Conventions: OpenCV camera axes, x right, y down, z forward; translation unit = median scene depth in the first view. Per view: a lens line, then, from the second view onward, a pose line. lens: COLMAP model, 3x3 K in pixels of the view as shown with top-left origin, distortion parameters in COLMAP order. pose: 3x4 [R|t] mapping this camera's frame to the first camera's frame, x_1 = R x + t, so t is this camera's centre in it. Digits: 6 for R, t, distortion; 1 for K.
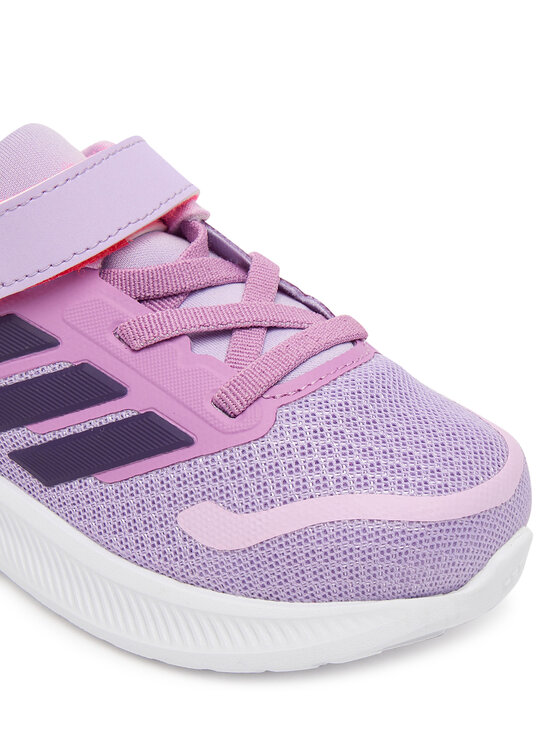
lens RADIAL K [[1629.5, 0, 280.0], [0, 1629.5, 373.0], [0, 0, 1]] dist [-0.043501, -0.053081]
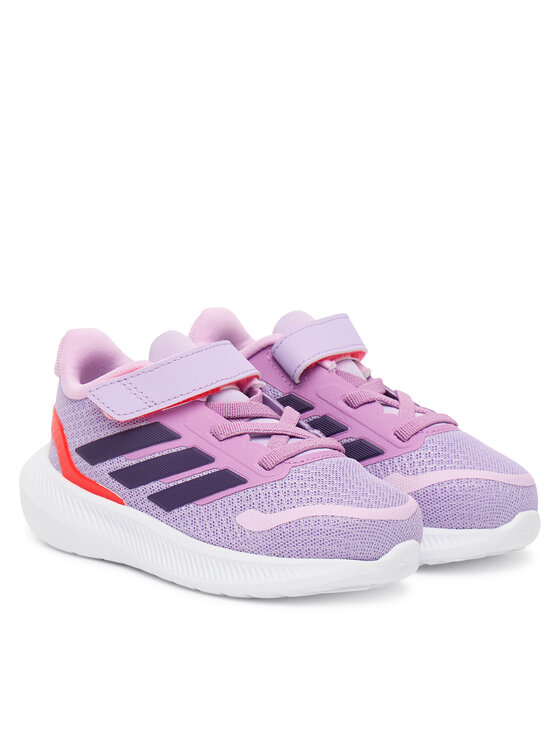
lens RADIAL K [[2857.4, 0, 280.0], [0, 2857.4, 373.0], [0, 0, 1]] dist [0.016746, 0.098891]
pose [[0.996470, 0.065896, -0.052003, 0.153306], [-0.077743, 0.958122, -0.275605, 0.842853], [0.031664, 0.278675, 0.959863, -2.289292]]
